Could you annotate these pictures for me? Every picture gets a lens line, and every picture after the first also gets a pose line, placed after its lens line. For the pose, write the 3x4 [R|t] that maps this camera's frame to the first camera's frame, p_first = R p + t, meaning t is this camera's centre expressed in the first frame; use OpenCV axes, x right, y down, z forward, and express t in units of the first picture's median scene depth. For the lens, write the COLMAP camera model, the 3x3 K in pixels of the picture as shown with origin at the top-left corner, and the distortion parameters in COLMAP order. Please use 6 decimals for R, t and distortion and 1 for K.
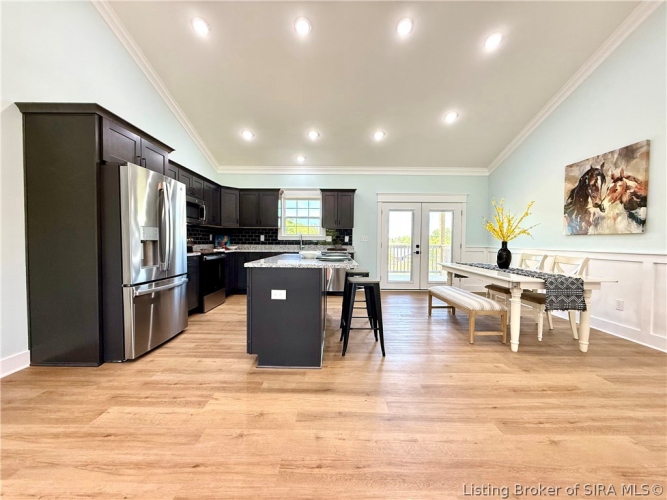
lens RADIAL K [[265.4, 0, 331.9], [0, 265.4, 250.0], [0, 0, 1]] dist [-0.000628, 0.000695]
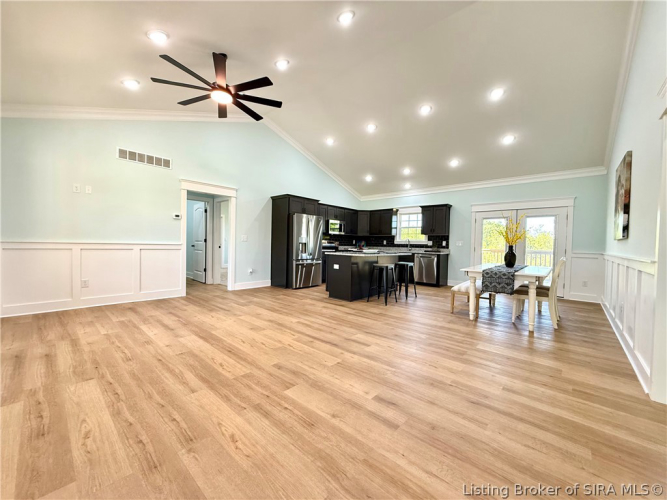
lens RADIAL K [[265.4, 0, 331.9], [0, 265.4, 250.0], [0, 0, 1]] dist [-0.000628, 0.000695]
pose [[0.746765, 0.022941, -0.664692, 0.824703], [-0.035655, 0.999349, -0.005567, 0.025278], [0.664132, 0.027857, 0.747096, -0.471598]]
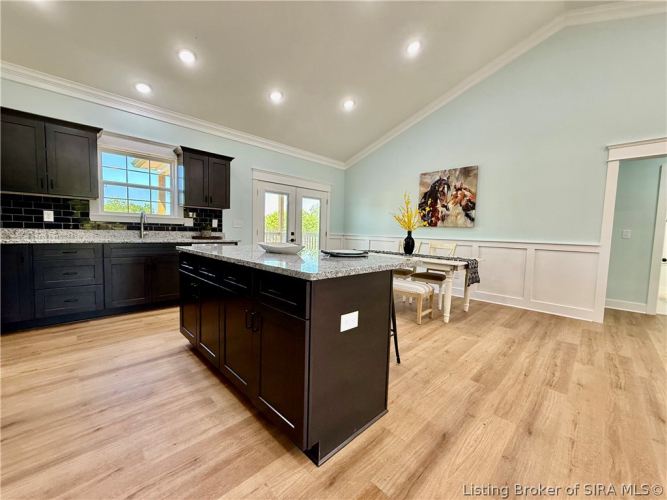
lens RADIAL K [[265.4, 0, 331.9], [0, 265.4, 250.0], [0, 0, 1]] dist [-0.000628, 0.000695]
pose [[0.707577, -0.038176, 0.705604, -0.403110], [0.000357, 0.998559, 0.053668, -0.010853], [-0.706636, -0.037722, 0.706571, 0.402094]]
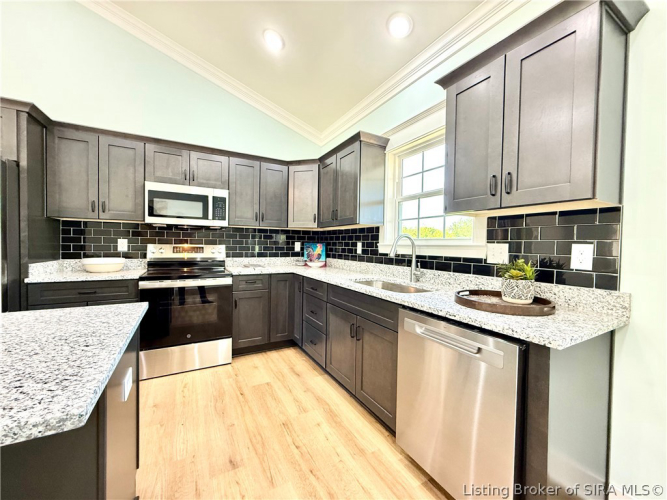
lens RADIAL K [[265.4, 0, 331.9], [0, 265.4, 250.0], [0, 0, 1]] dist [-0.000628, 0.000695]
pose [[0.487085, 0.018600, -0.873156, 0.243339], [-0.037854, 0.999283, 0.000170, -0.066306], [0.872534, 0.032970, 0.487440, 1.204678]]
